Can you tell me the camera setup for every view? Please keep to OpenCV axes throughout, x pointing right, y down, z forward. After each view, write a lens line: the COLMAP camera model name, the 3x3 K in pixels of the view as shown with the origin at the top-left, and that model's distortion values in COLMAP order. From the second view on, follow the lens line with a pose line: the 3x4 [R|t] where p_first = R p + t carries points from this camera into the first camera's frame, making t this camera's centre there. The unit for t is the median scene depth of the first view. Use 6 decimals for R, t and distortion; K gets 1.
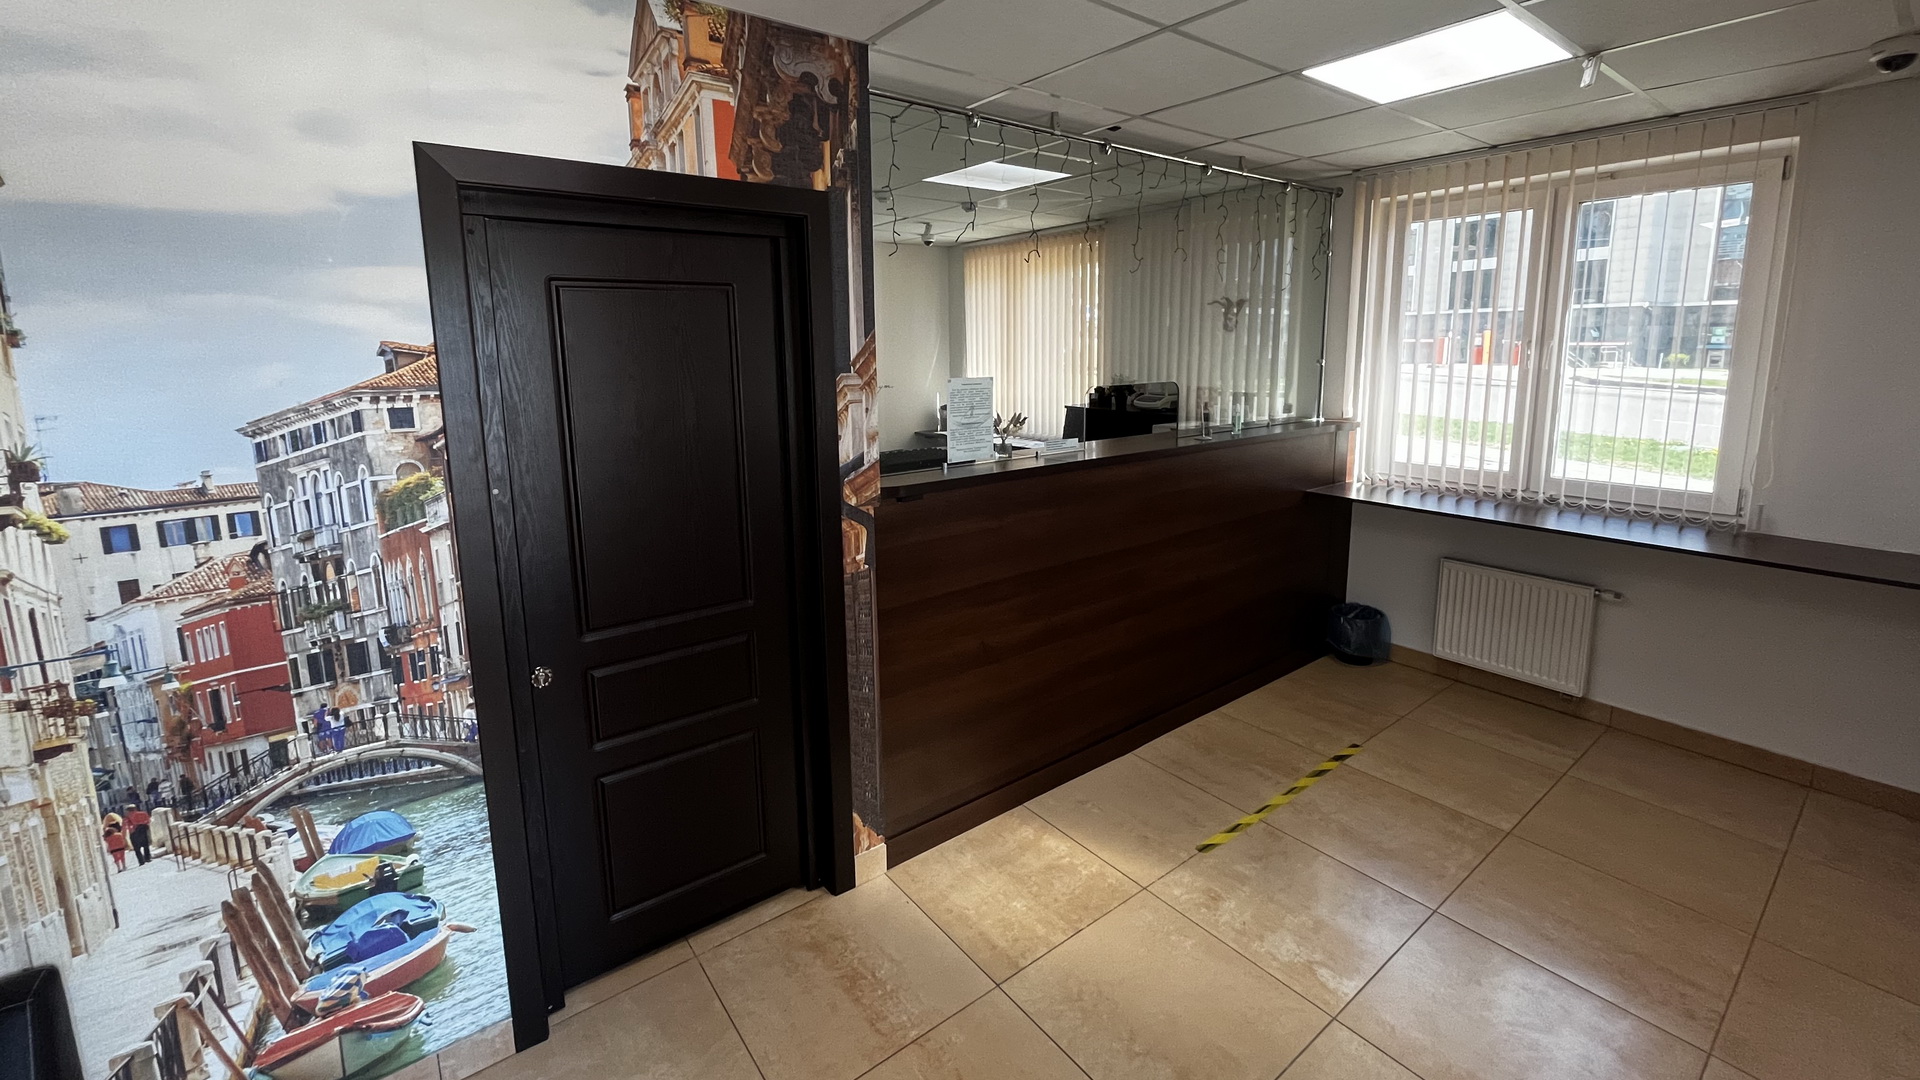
lens RADIAL K [[777.4, 0, 959.3], [0, 777.4, 460.2], [0, 0, 1]] dist [-0.002662, -0.000383]
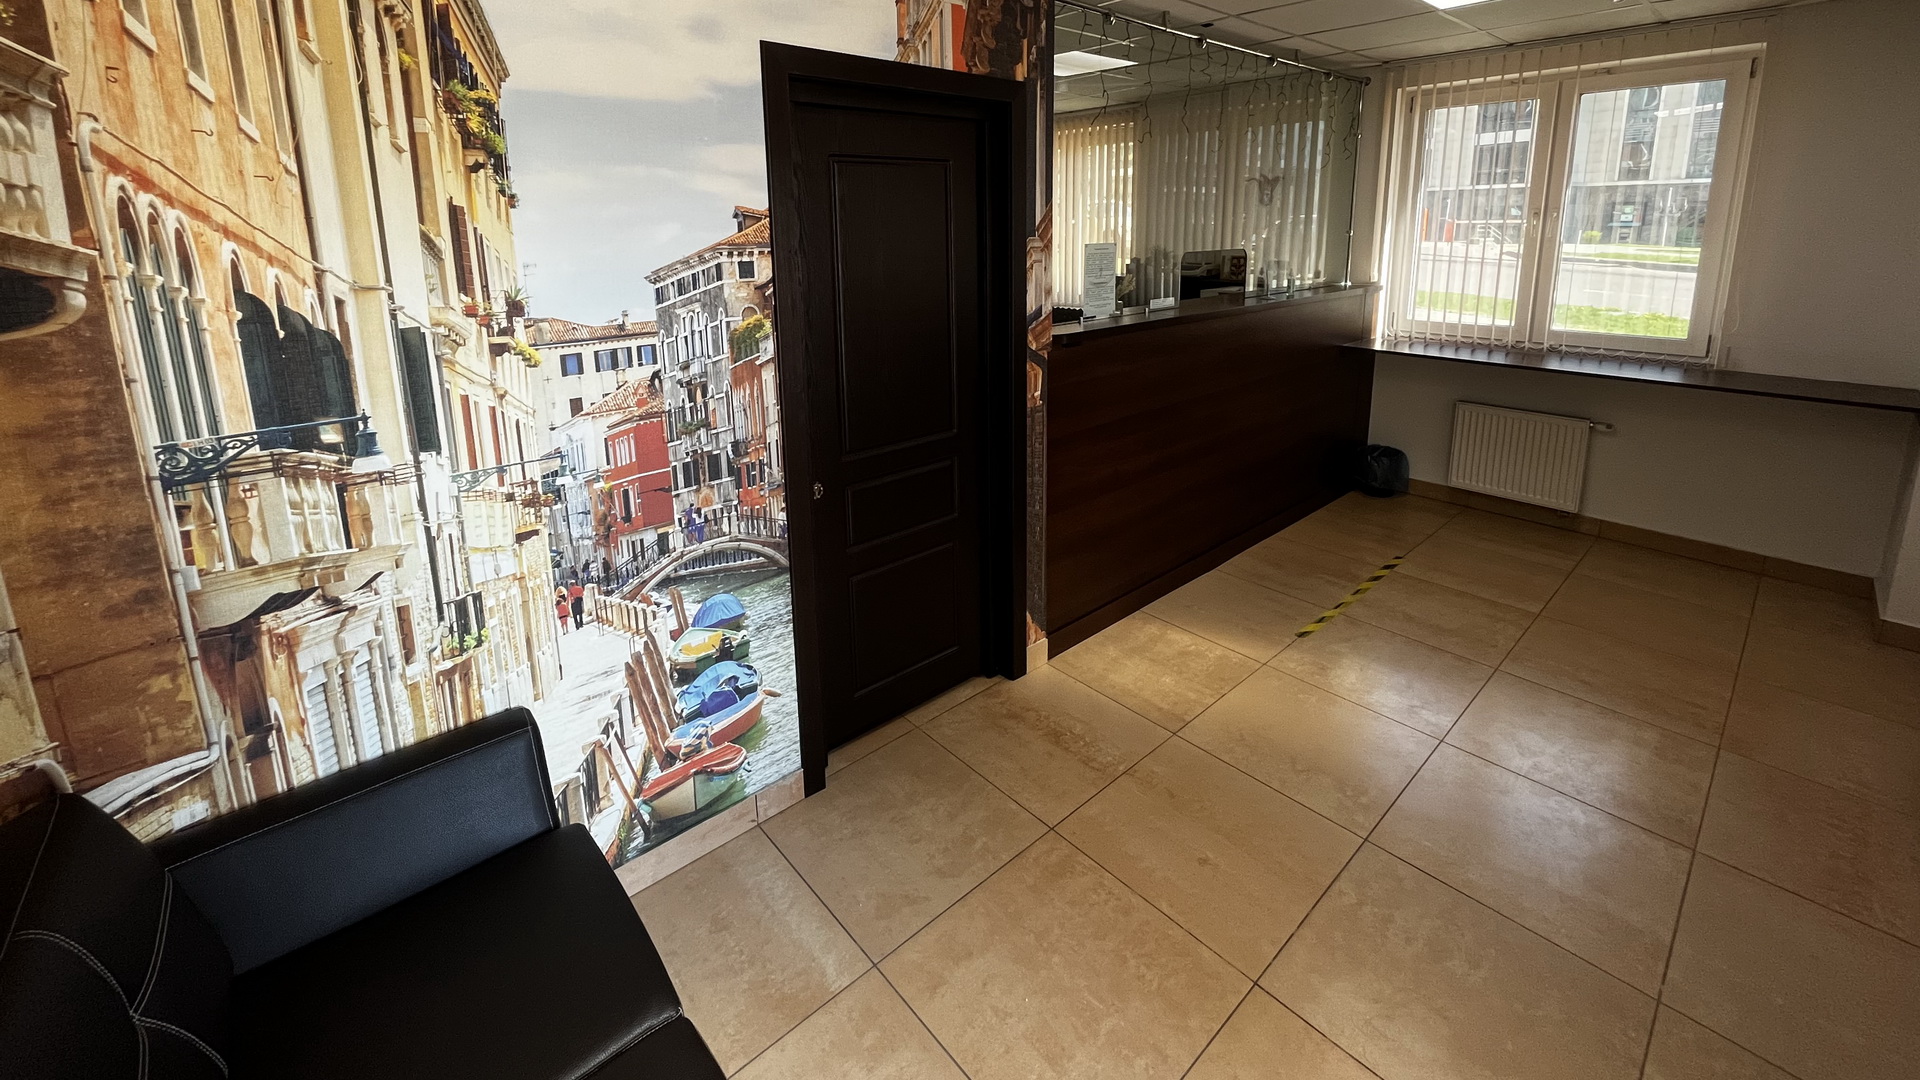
lens RADIAL K [[777.1, 0, 961.3], [0, 777.1, 364.0], [0, 0, 1]] dist [-0.002291, -0.000303]
pose [[0.997410, -0.014371, 0.070473, -0.446298], [0.012212, 0.999446, 0.030962, 0.056775], [-0.070879, -0.030021, 0.997033, -0.230425]]
